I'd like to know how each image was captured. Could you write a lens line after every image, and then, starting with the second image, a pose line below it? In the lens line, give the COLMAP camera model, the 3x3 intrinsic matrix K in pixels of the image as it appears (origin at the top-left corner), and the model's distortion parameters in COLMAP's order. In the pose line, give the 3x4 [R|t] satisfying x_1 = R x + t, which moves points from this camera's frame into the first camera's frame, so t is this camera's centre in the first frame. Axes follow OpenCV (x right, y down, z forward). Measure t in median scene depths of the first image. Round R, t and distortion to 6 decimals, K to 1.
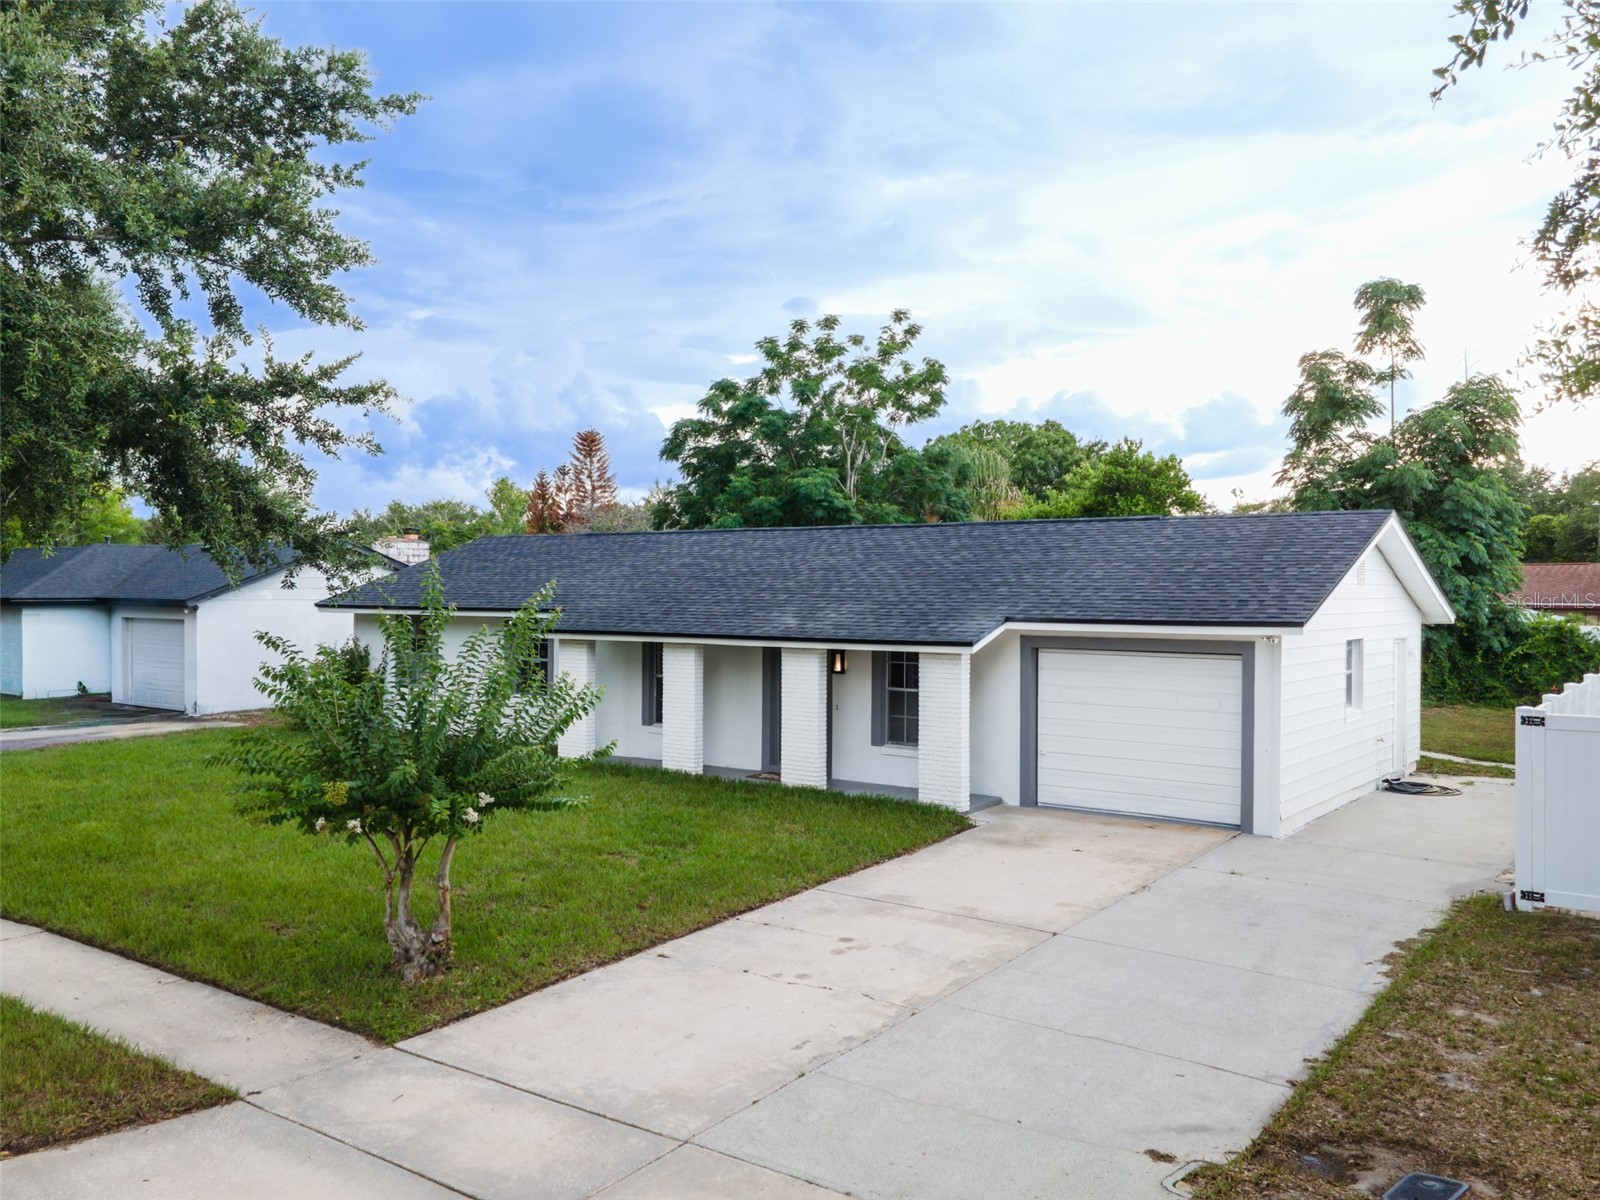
lens RADIAL K [[1810.0, 0, 799.6], [0, 1810.0, 523.8], [0, 0, 1]] dist [0.057719, 0.034596]
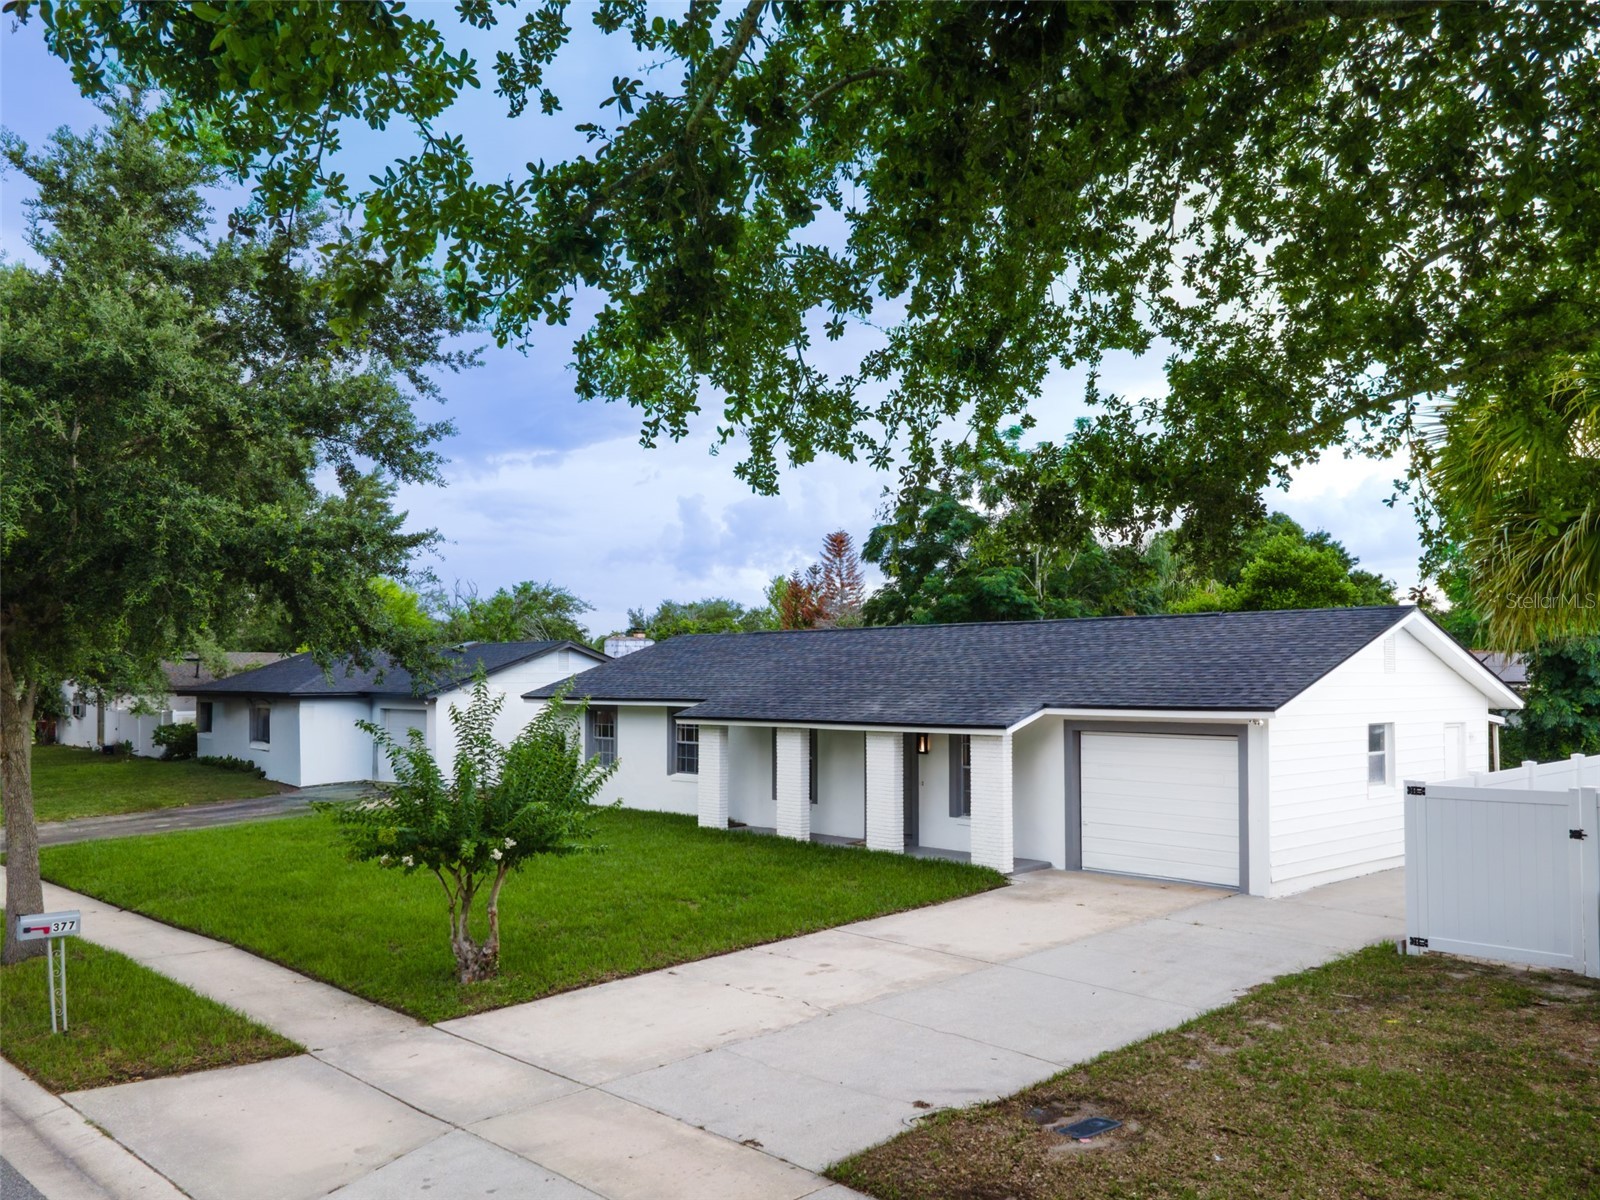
lens RADIAL K [[1810.0, 0, 799.6], [0, 1810.0, 523.8], [0, 0, 1]] dist [0.057719, 0.034596]
pose [[0.983042, -0.023271, -0.181898, 0.247088], [0.014208, 0.998599, -0.050968, -0.008959], [0.182829, 0.047519, 0.981996, -0.239722]]
